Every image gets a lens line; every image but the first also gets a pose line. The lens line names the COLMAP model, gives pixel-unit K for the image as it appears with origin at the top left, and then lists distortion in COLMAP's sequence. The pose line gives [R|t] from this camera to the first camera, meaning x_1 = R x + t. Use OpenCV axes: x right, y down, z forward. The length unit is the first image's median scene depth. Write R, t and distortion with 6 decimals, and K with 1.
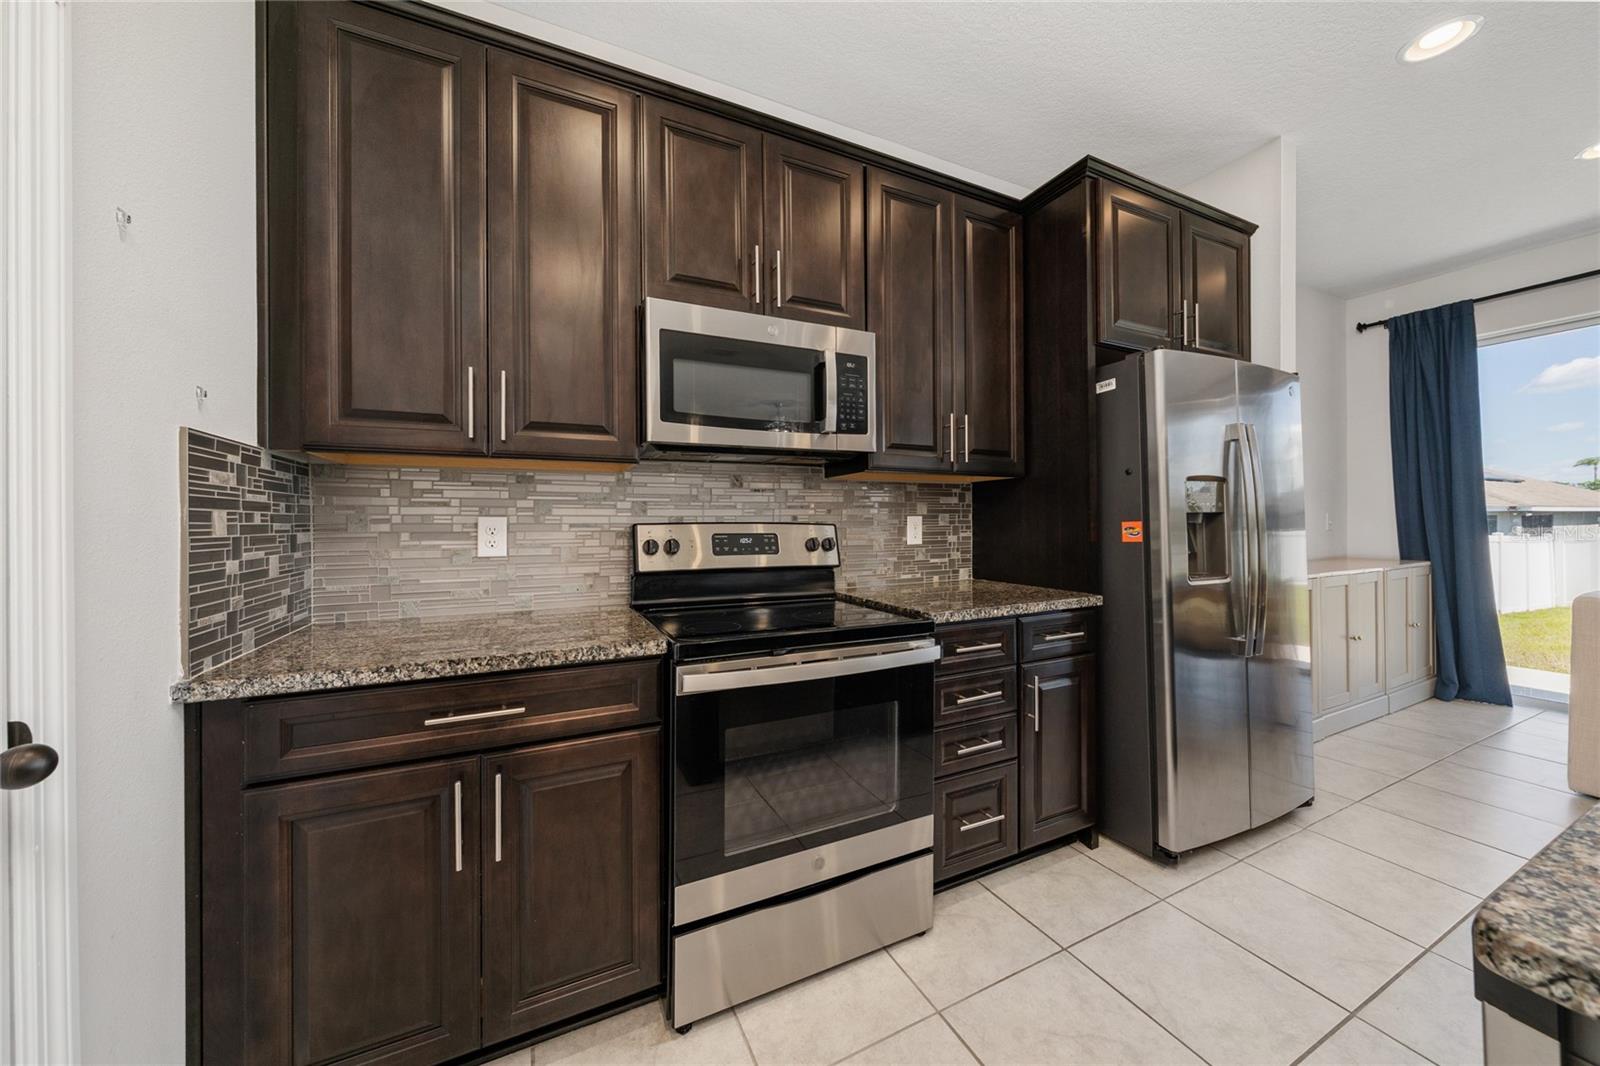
lens RADIAL K [[548.6, 0, 791.9], [0, 548.6, 521.4], [0, 0, 1]] dist [-0.003809, 0.001065]
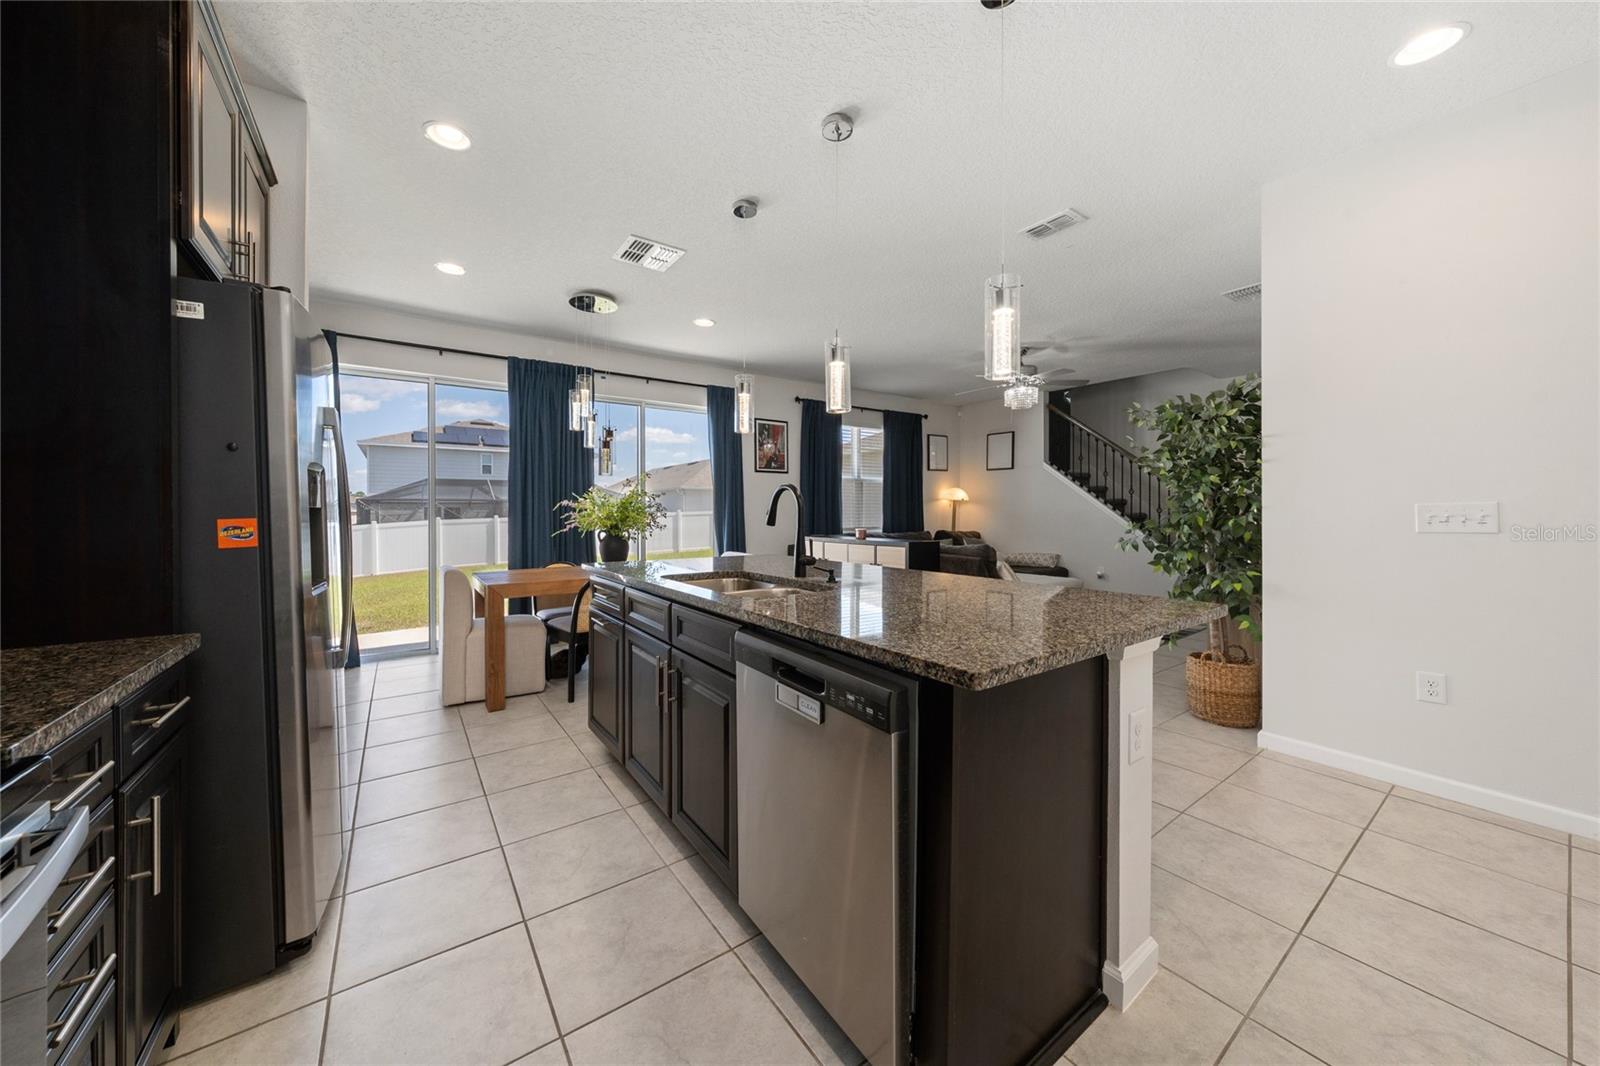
lens RADIAL K [[548.6, 0, 787.1], [0, 548.6, 518.9], [0, 0, 1]] dist [-0.003809, 0.001065]
pose [[-0.158309, -0.004401, 0.987380, -0.192230], [0.014297, 0.999875, 0.006749, 0.006536], [-0.987286, 0.015185, -0.158226, 0.435610]]
